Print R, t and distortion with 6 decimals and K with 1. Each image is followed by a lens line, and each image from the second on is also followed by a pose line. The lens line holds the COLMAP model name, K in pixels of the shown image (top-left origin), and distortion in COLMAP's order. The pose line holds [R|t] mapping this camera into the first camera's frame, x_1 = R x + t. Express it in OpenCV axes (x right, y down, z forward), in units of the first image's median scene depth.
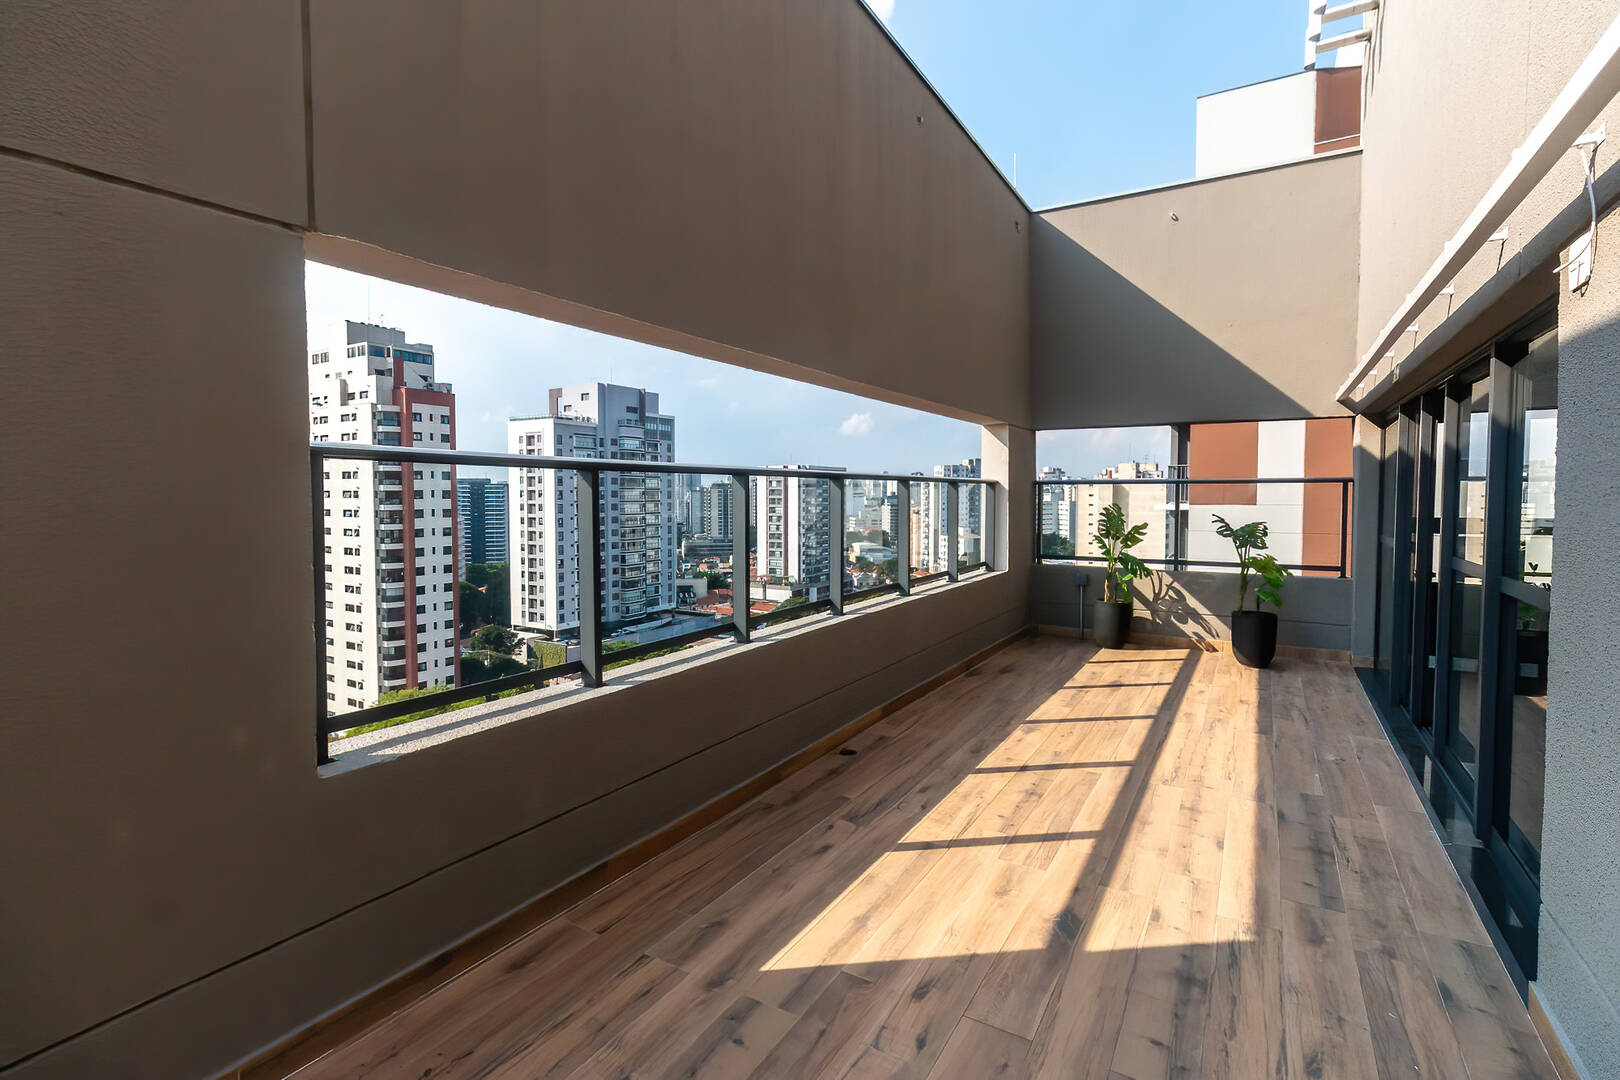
lens RADIAL K [[748.5, 0, 825.0], [0, 748.5, 532.8], [0, 0, 1]] dist [0.004910, -0.000565]
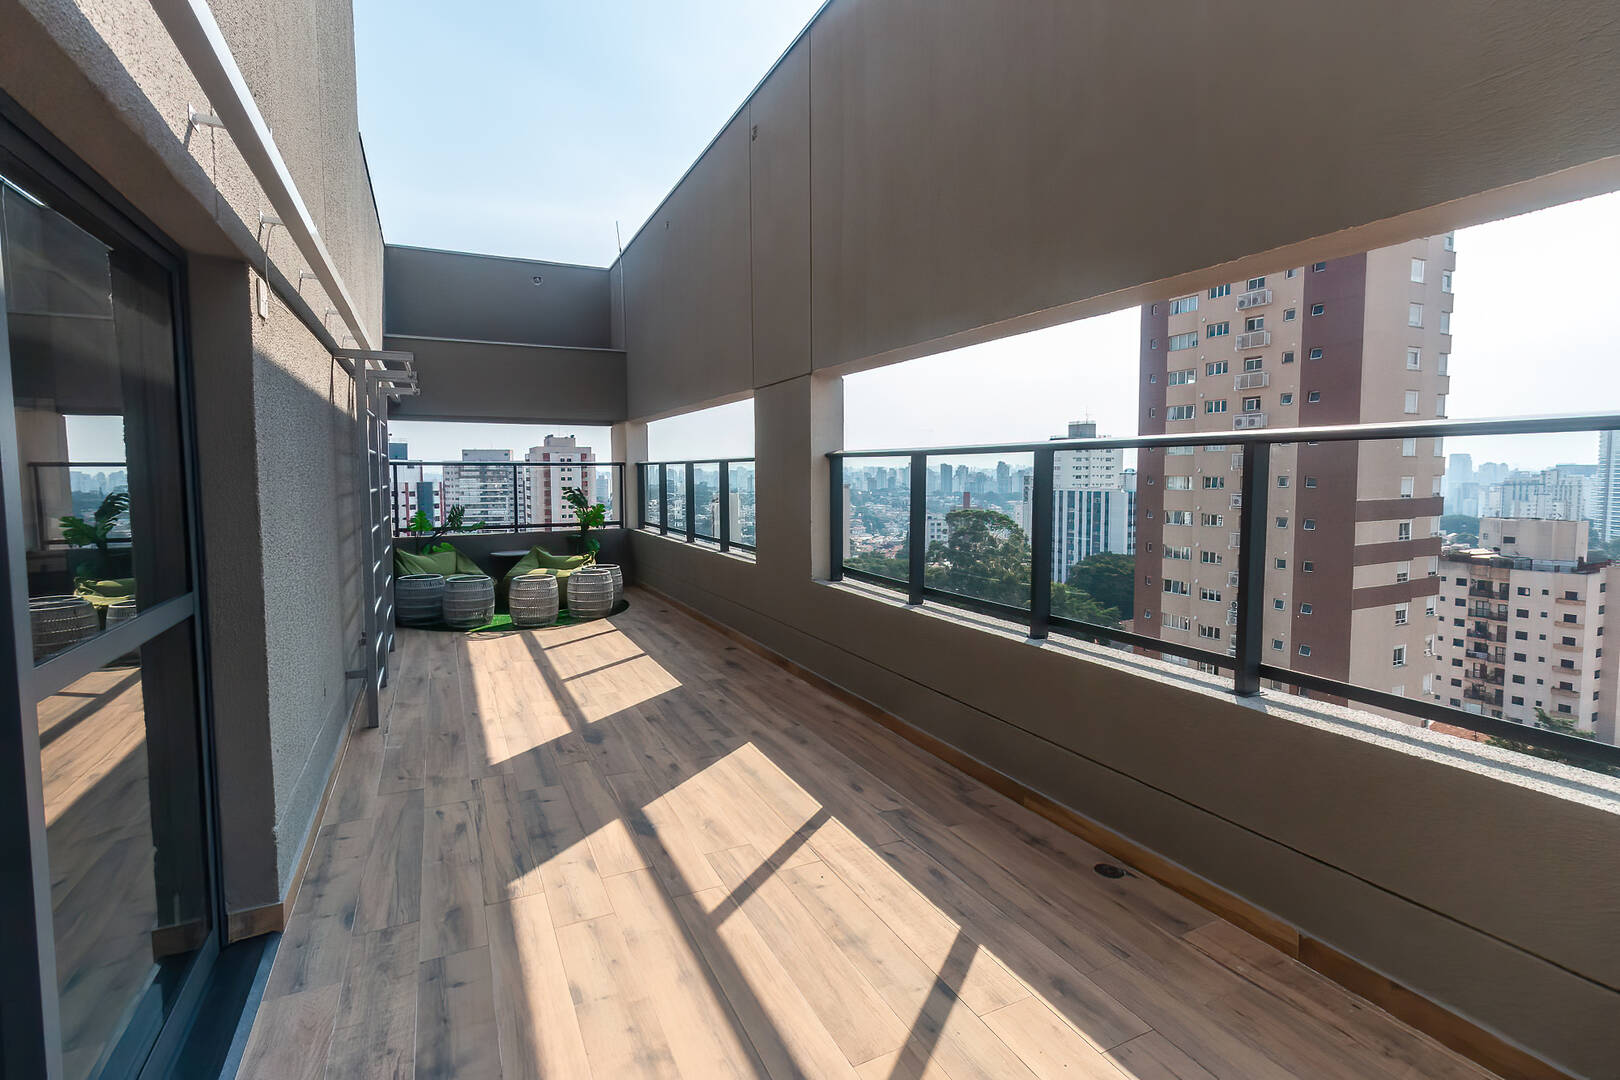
lens RADIAL K [[748.5, 0, 812.1], [0, 748.5, 547.3], [0, 0, 1]] dist [0.004910, -0.000565]
pose [[-0.547168, 0.087714, -0.832414, 1.020336], [-0.037768, 0.990894, 0.129239, -0.089383], [0.836170, 0.102154, -0.538873, 1.631102]]
